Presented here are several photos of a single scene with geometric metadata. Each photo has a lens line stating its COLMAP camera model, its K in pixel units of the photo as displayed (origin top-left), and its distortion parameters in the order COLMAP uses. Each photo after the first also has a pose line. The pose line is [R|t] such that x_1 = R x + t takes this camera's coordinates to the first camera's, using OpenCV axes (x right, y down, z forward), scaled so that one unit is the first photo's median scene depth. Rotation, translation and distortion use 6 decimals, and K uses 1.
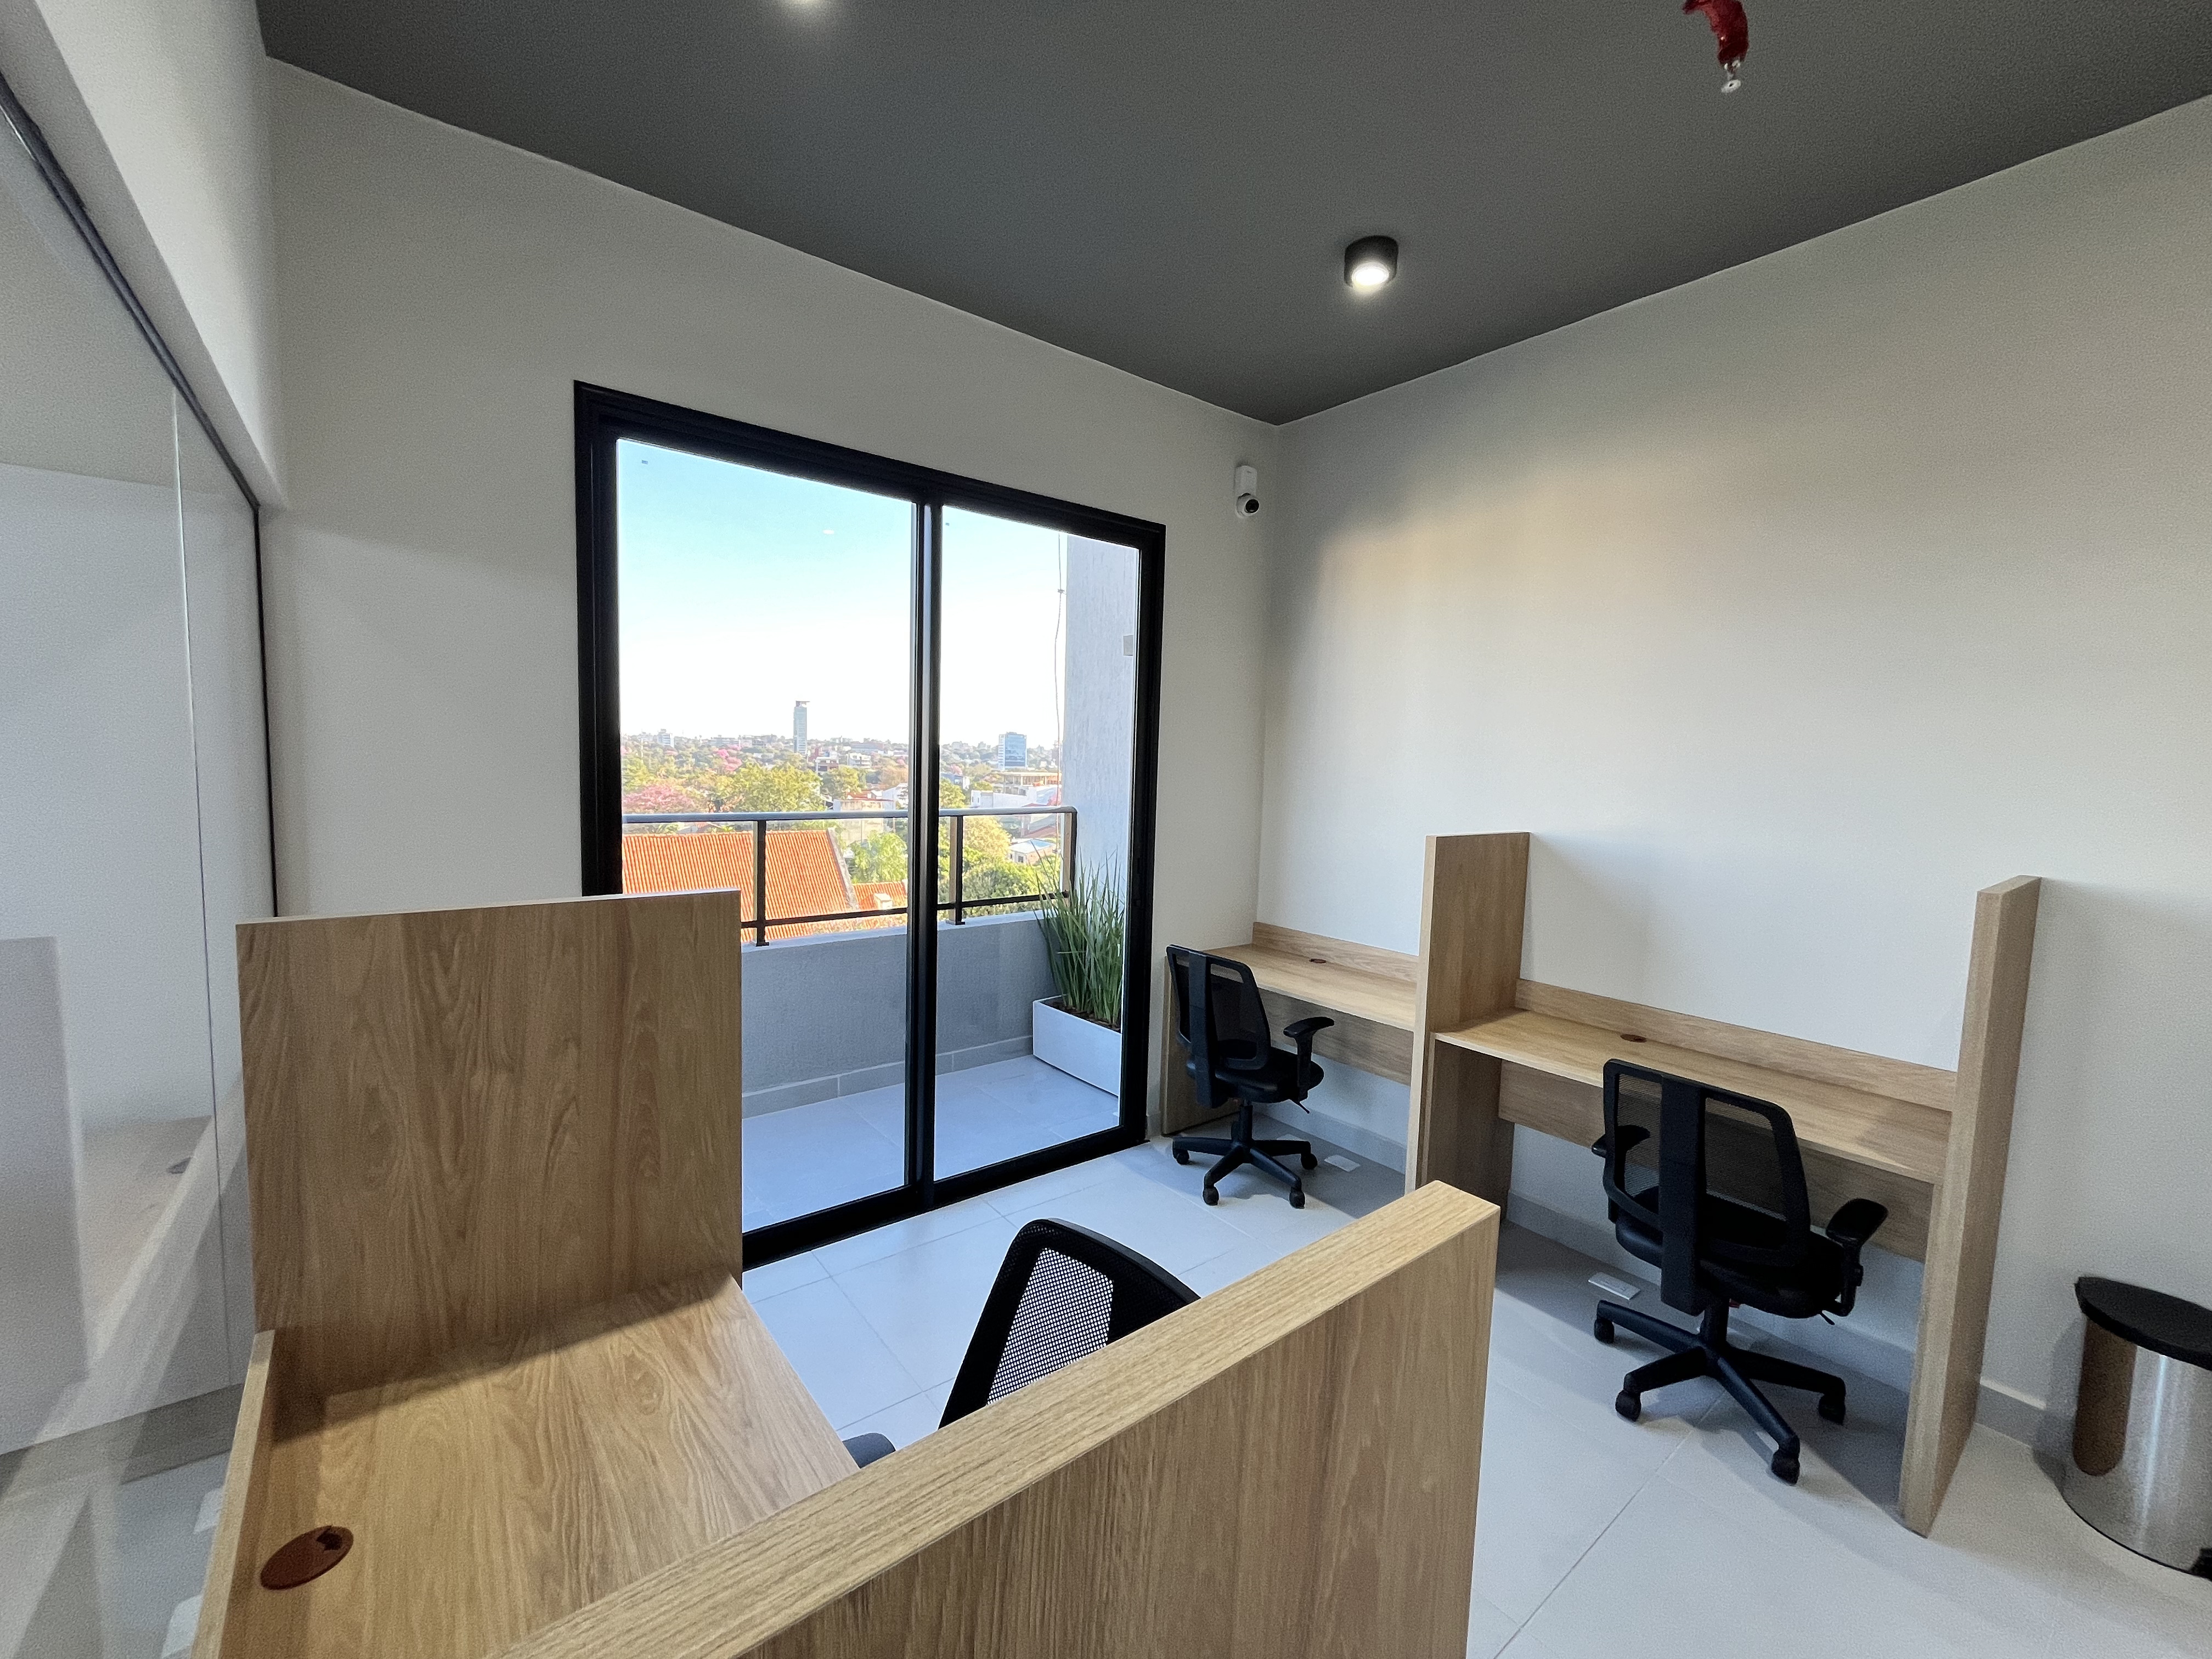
lens RADIAL K [[890.2, 0, 1106.0], [0, 890.2, 829.5], [0, 0, 1]] dist [-0.000447, 0.000055]
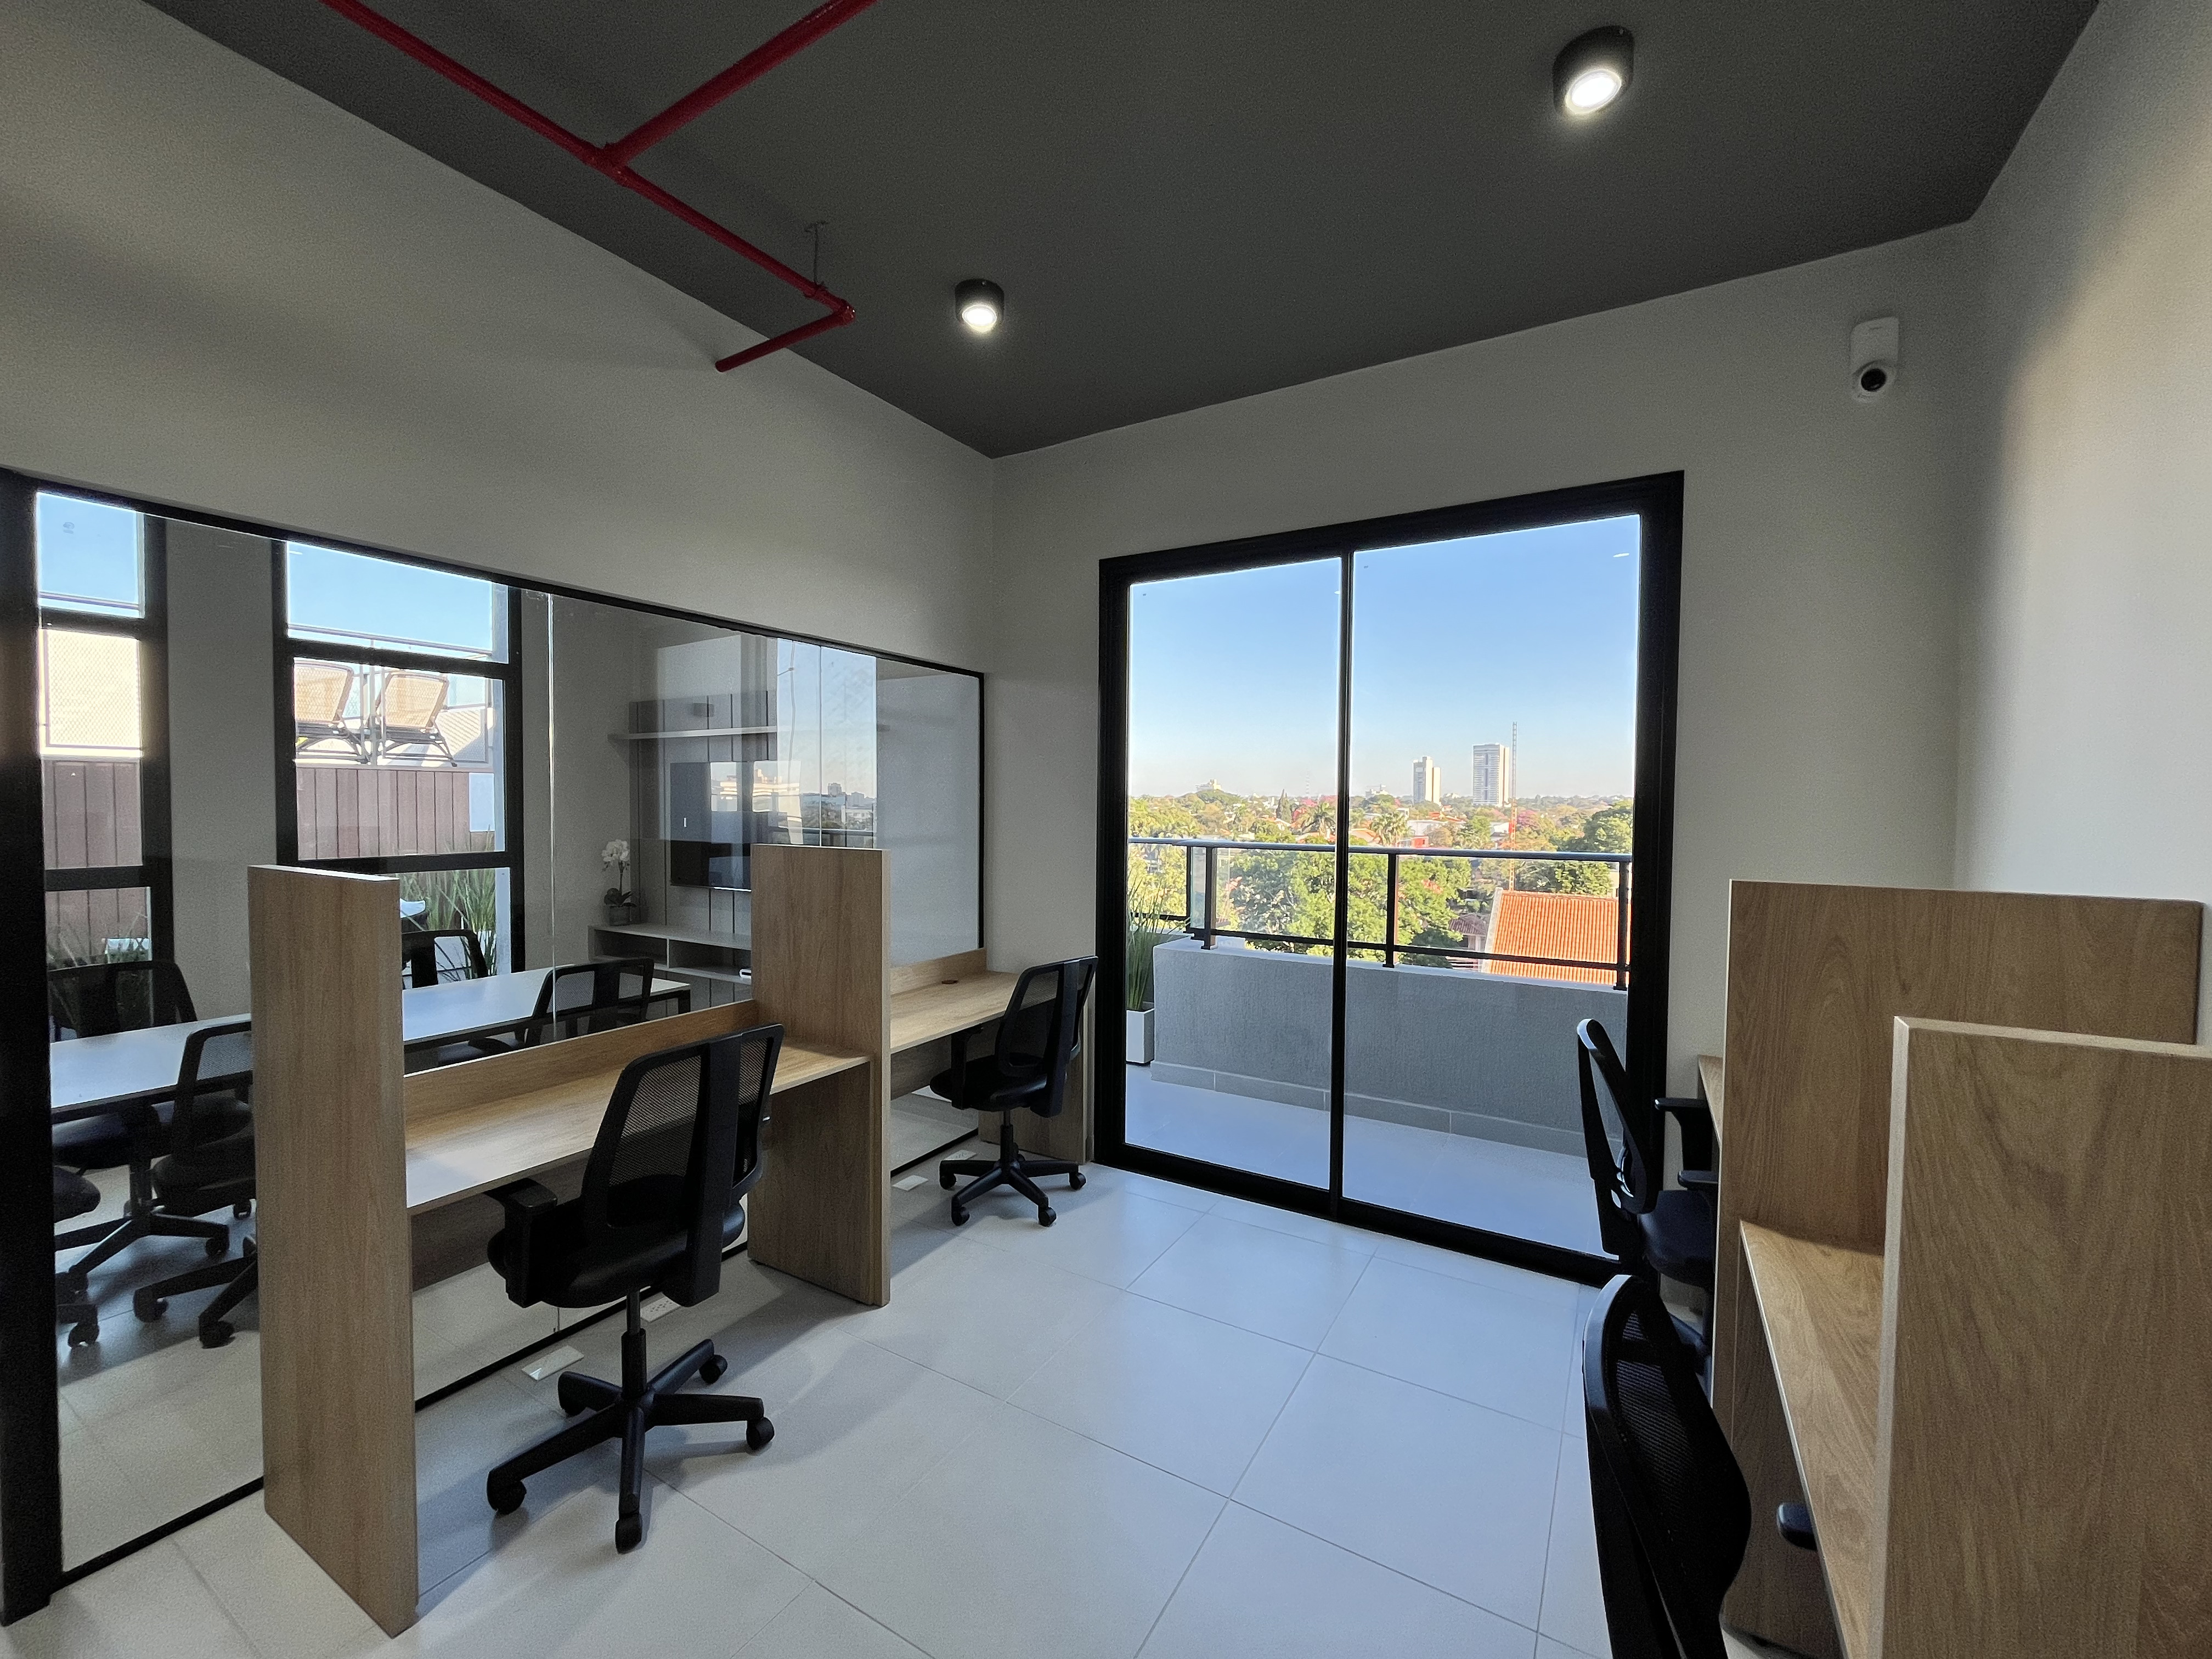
lens RADIAL K [[890.2, 0, 1106.0], [0, 890.2, 829.5], [0, 0, 1]] dist [-0.000447, 0.000055]
pose [[0.365313, 0.003615, -0.930878, 0.824762], [-0.073105, 0.997015, -0.024818, 0.021000], [0.928010, 0.077118, 0.364487, 0.417962]]
